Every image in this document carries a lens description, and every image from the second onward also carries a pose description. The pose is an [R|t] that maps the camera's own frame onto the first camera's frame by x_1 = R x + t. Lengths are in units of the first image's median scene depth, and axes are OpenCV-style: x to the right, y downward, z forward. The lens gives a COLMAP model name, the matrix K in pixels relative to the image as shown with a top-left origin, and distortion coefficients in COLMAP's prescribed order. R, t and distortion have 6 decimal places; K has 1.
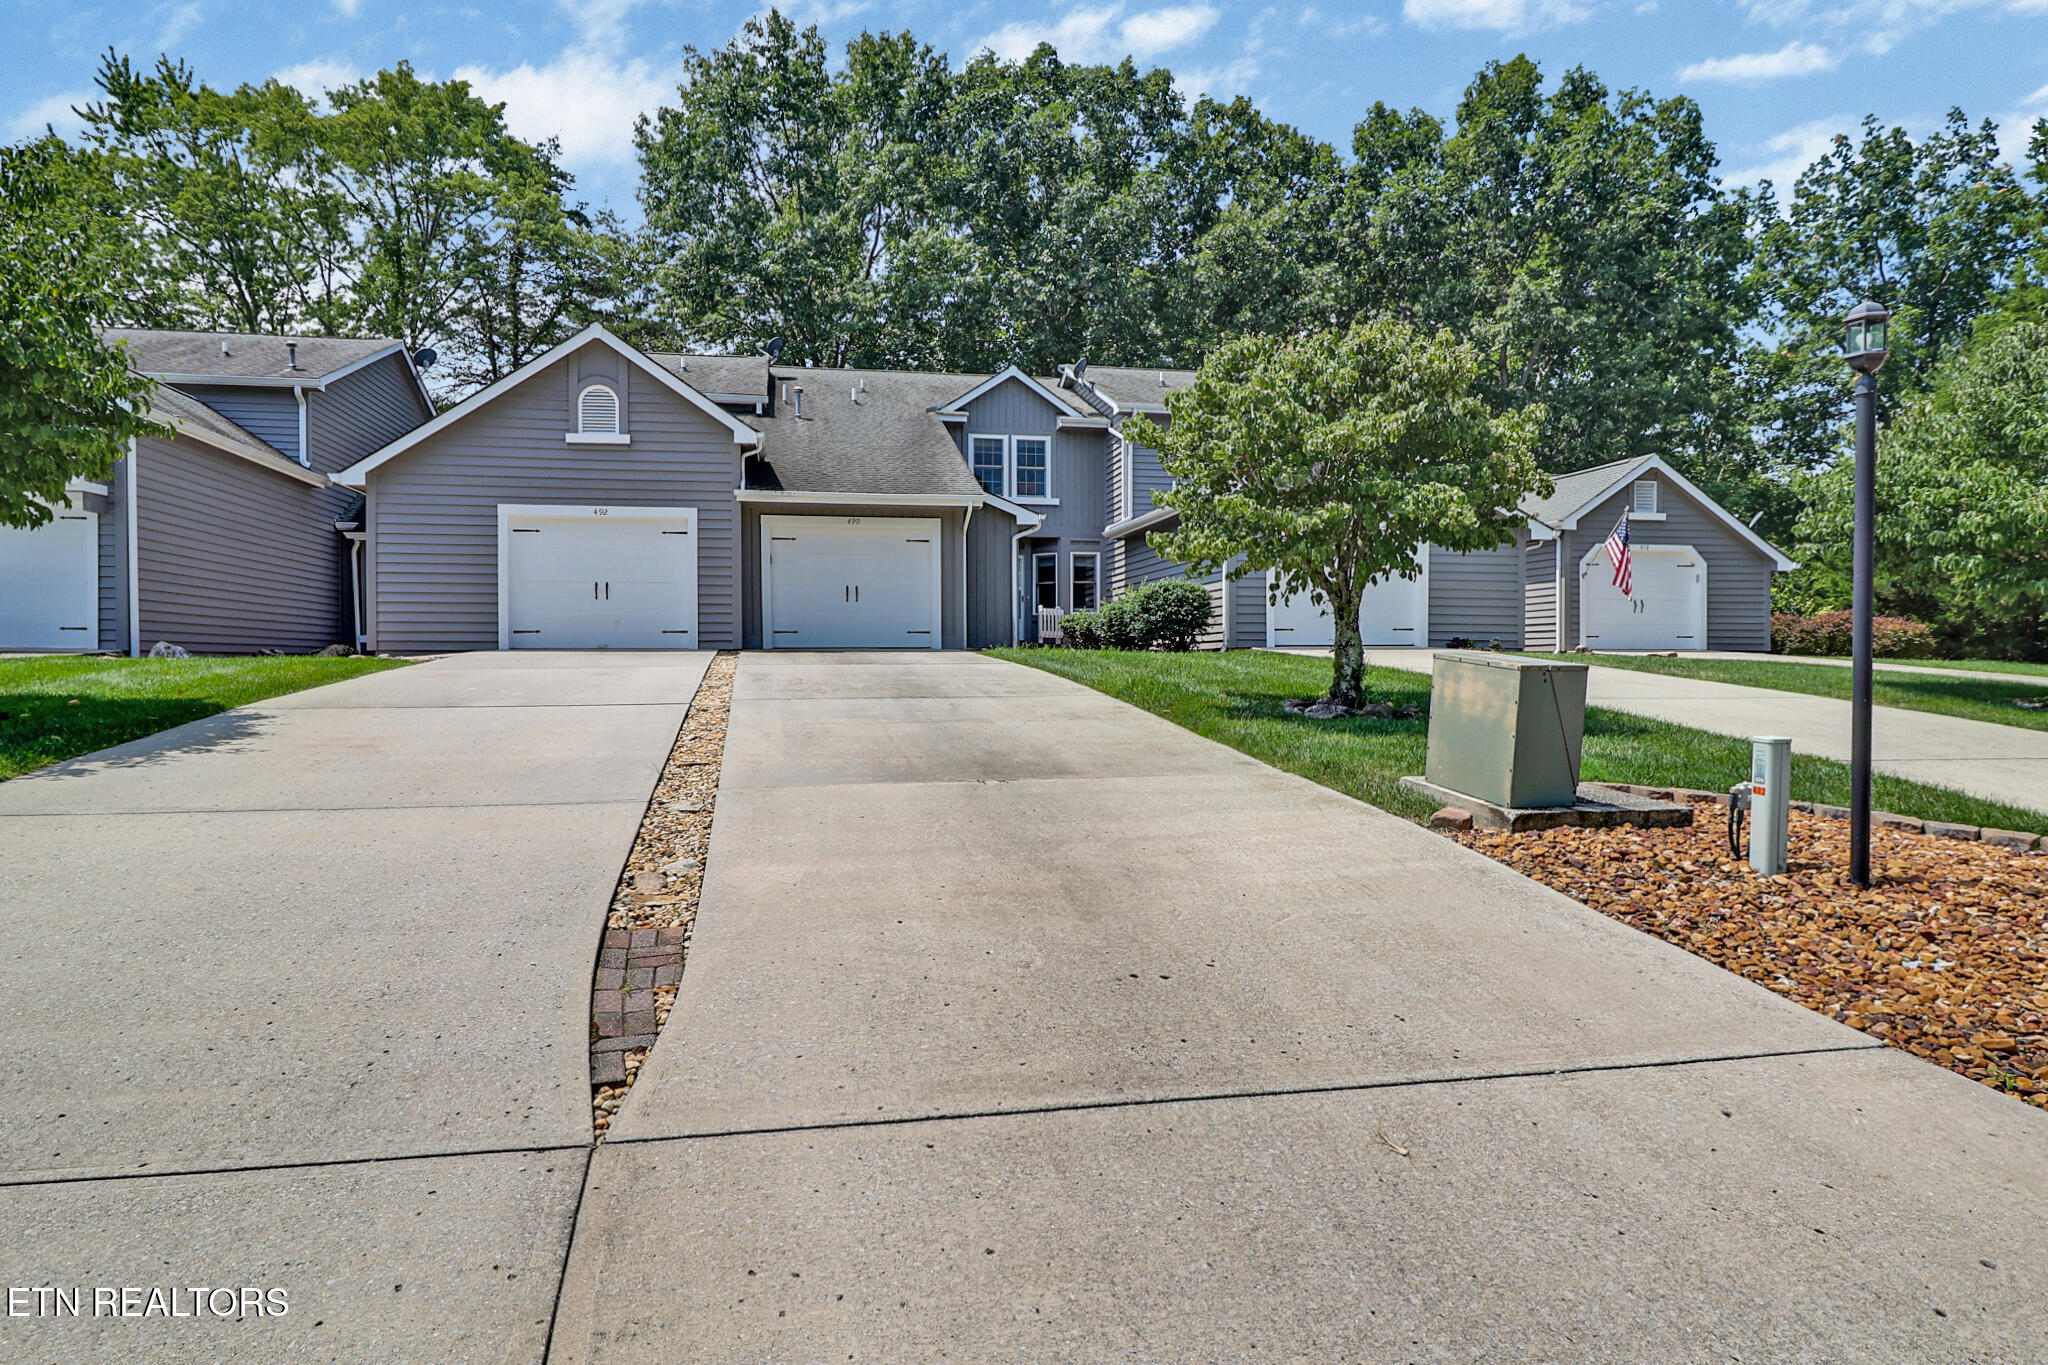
lens RADIAL K [[1205.3, 0, 1019.1], [0, 1205.3, 684.1], [0, 0, 1]] dist [0.001703, 0.000051]
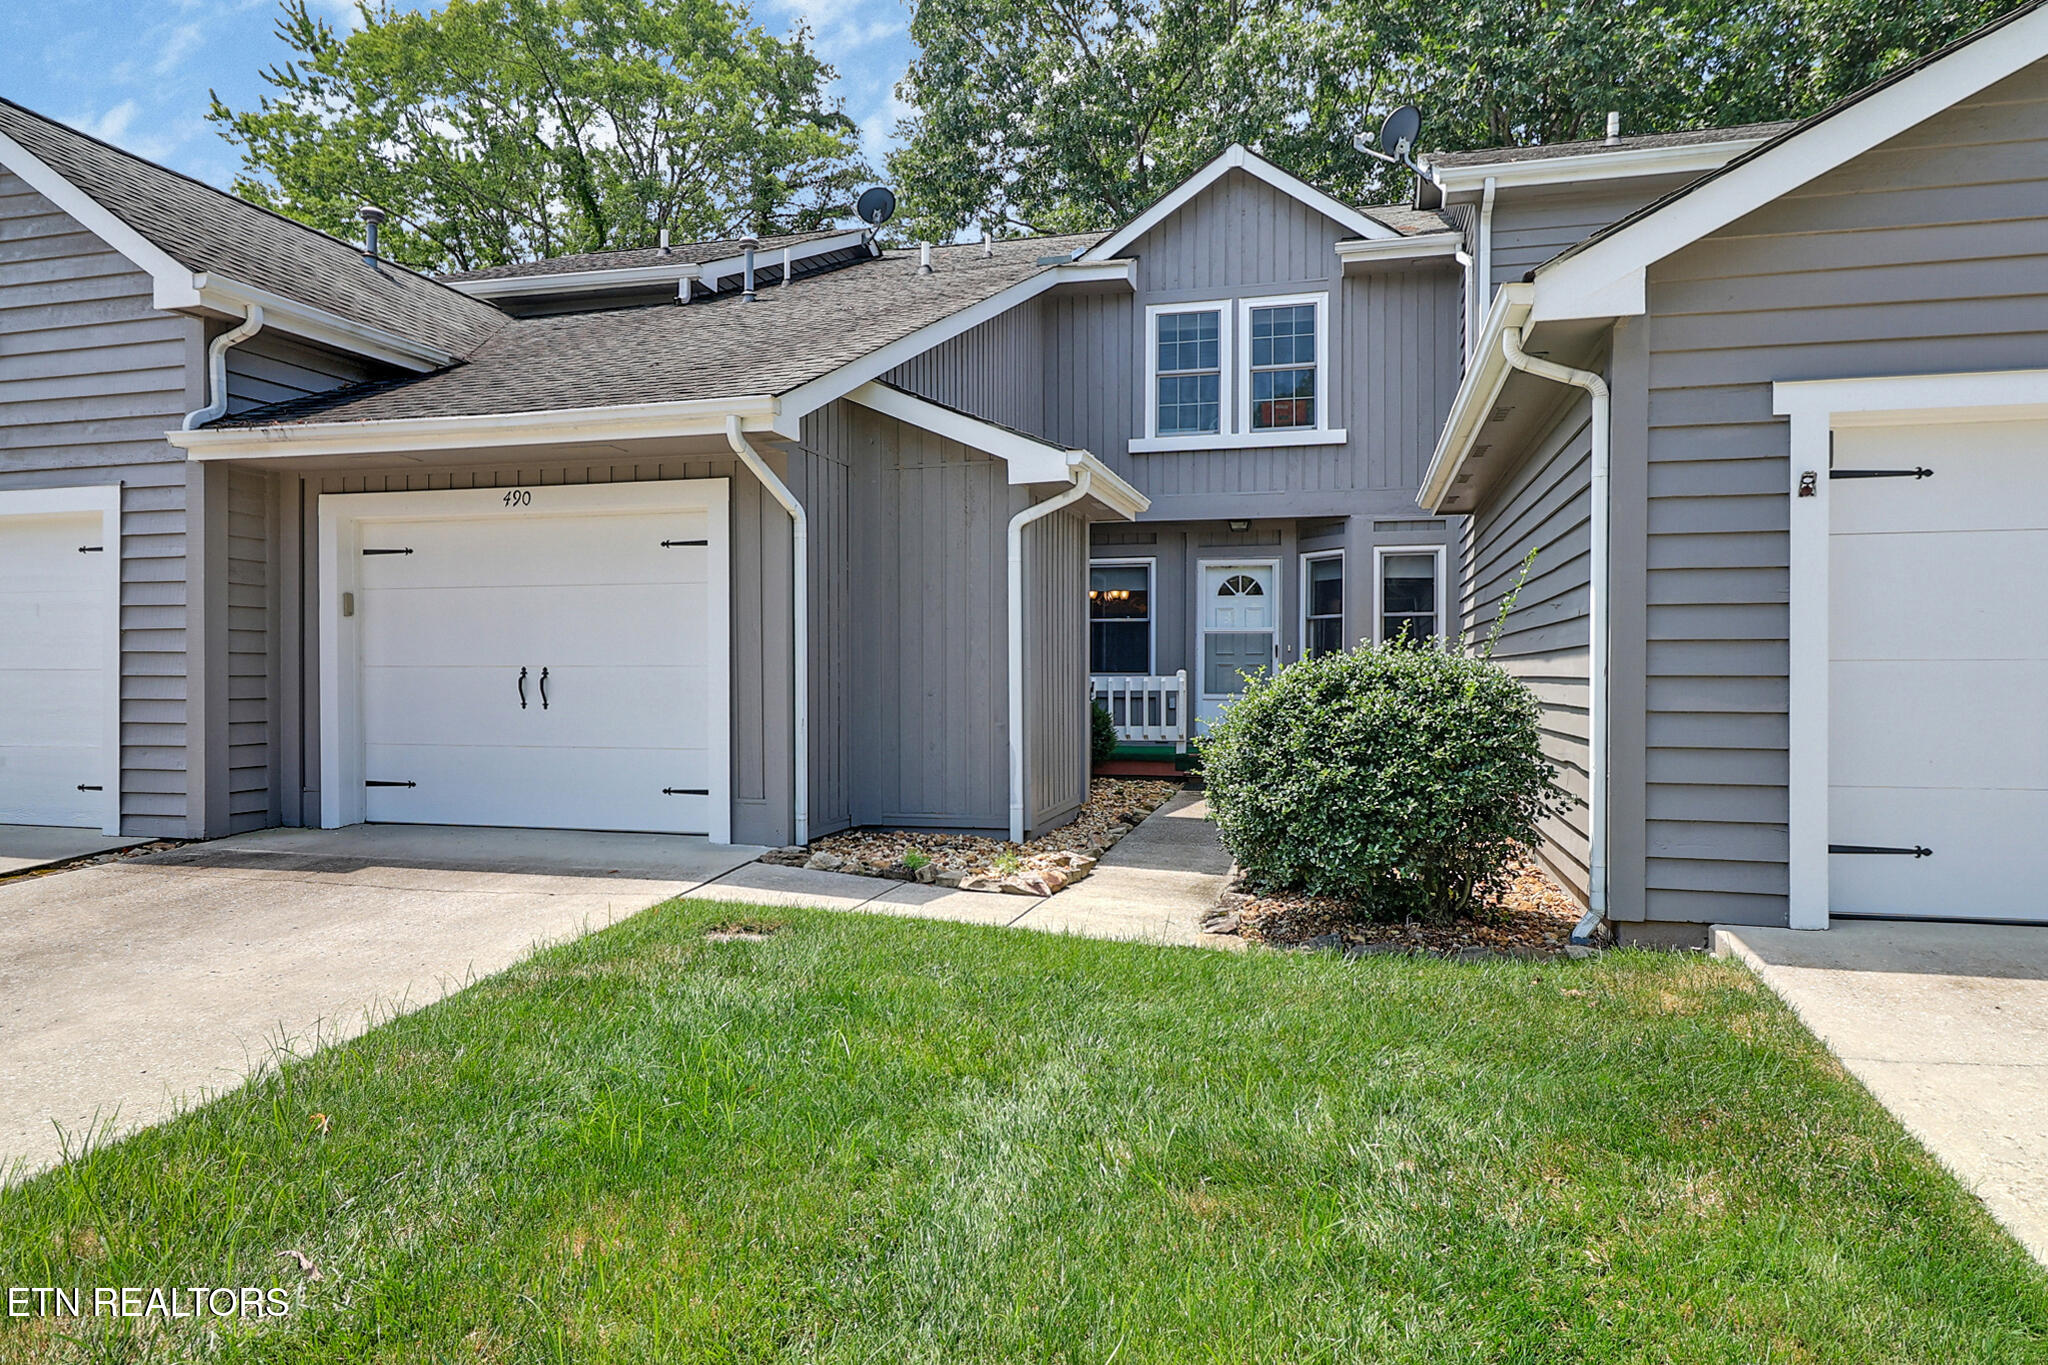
lens RADIAL K [[1291.4, 0, 1024.0], [0, 1291.4, 682.5], [0, 0, 1]] dist [0.000840, -0.000430]
pose [[0.904912, 0.005778, -0.425559, 0.130737], [-0.008494, 0.999954, -0.004485, -0.056820], [0.425514, 0.007673, 0.904920, 0.518328]]
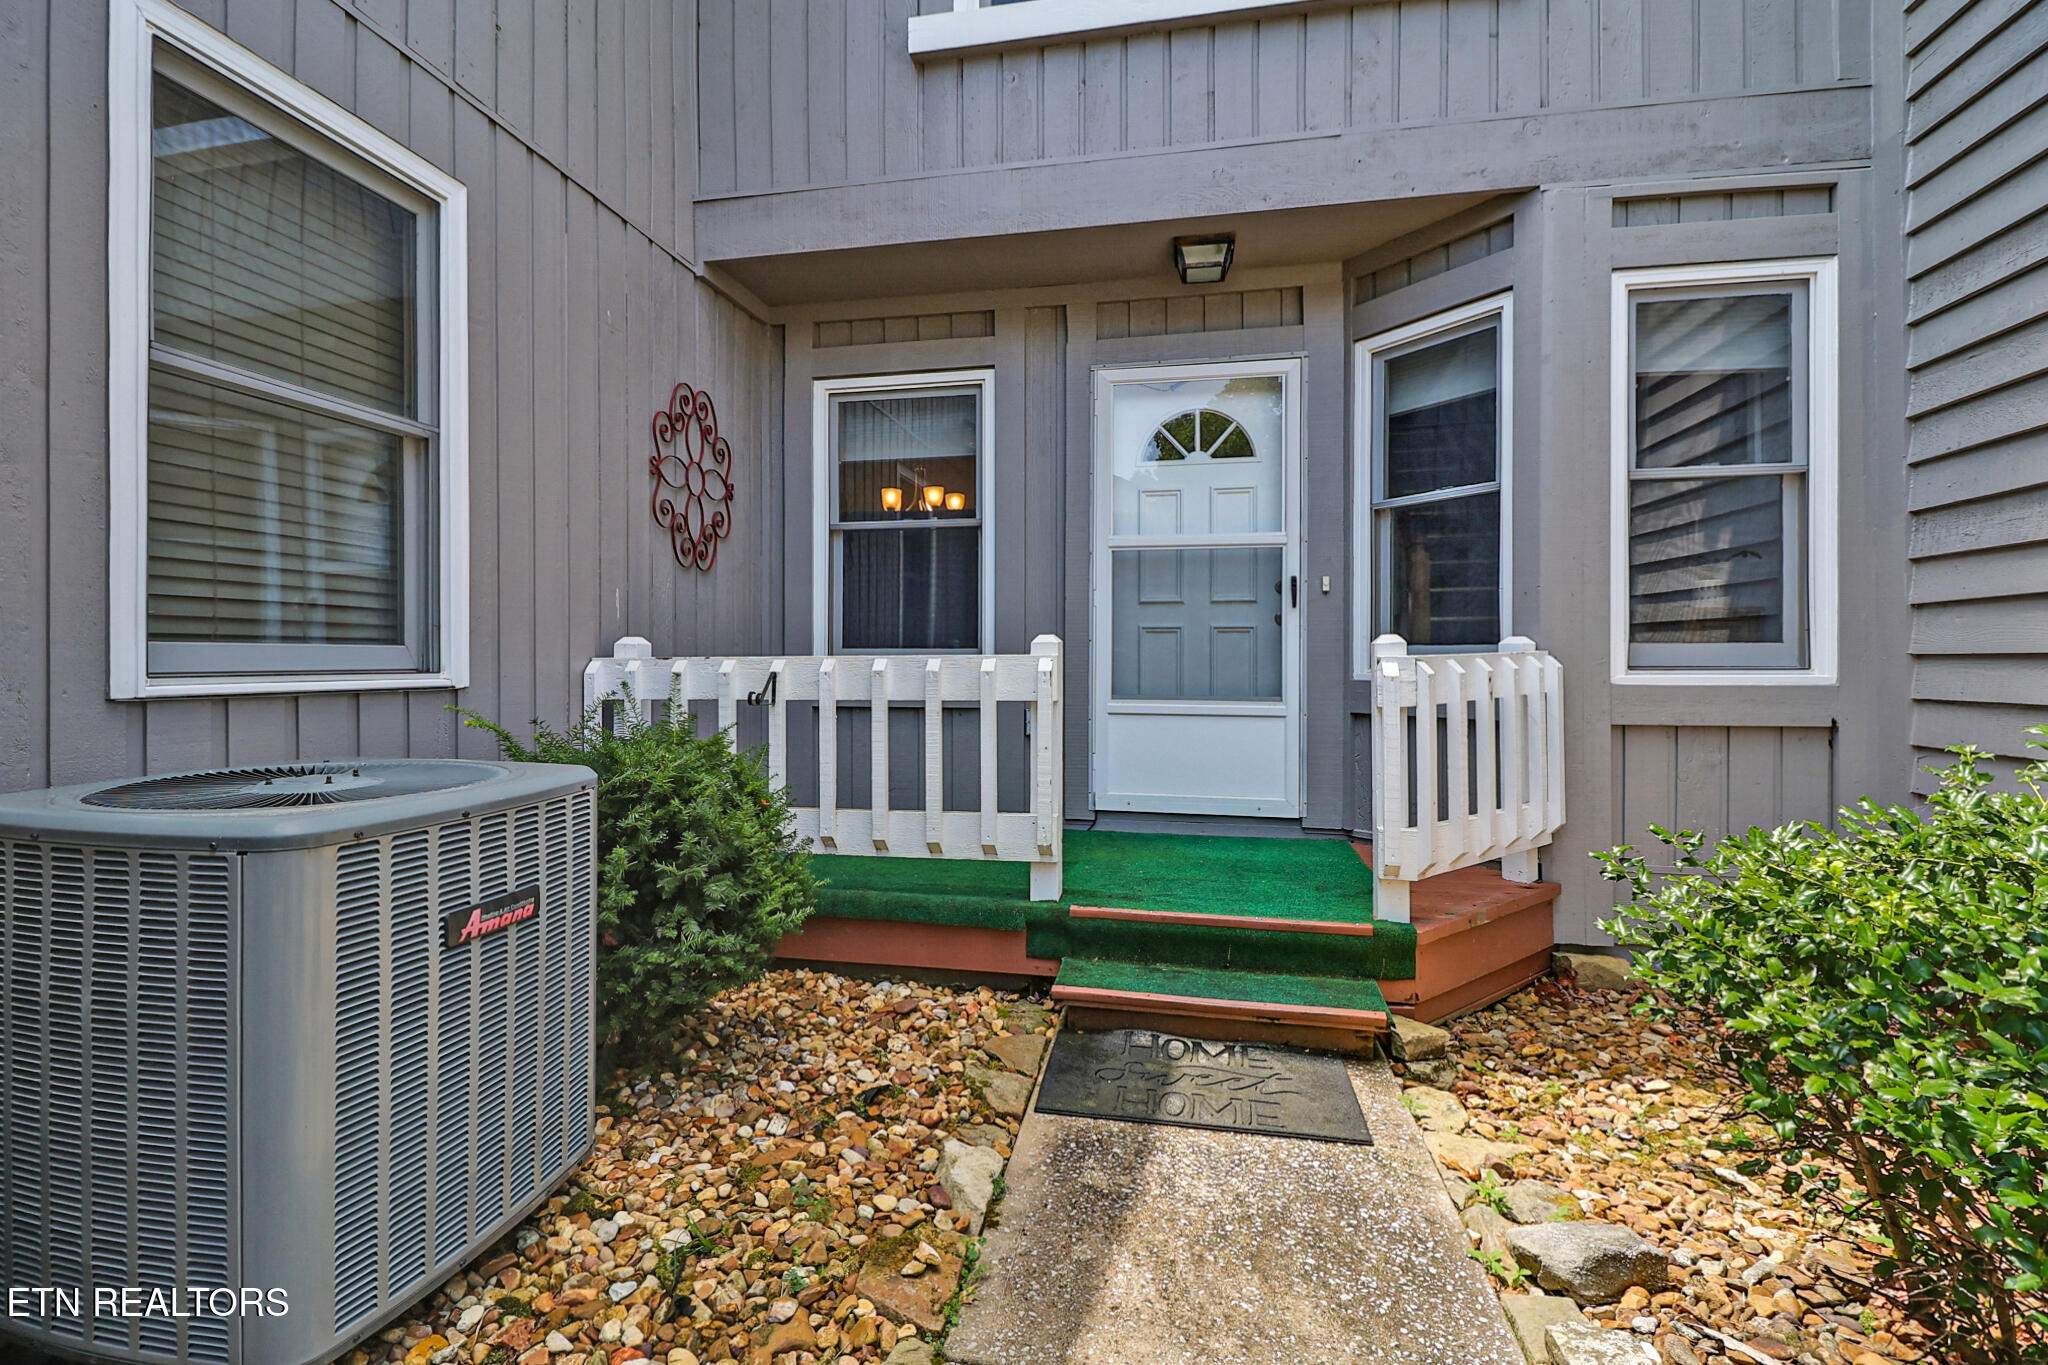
lens RADIAL K [[947.8, 0, 1000.5], [0, 947.8, 655.4], [0, 0, 1]] dist [0.004457, 0.000372]
pose [[0.920462, -0.001049, -0.390830, 0.018681], [-0.005601, 0.999858, -0.015874, -0.059808], [0.390792, 0.016800, 0.920326, 0.871013]]
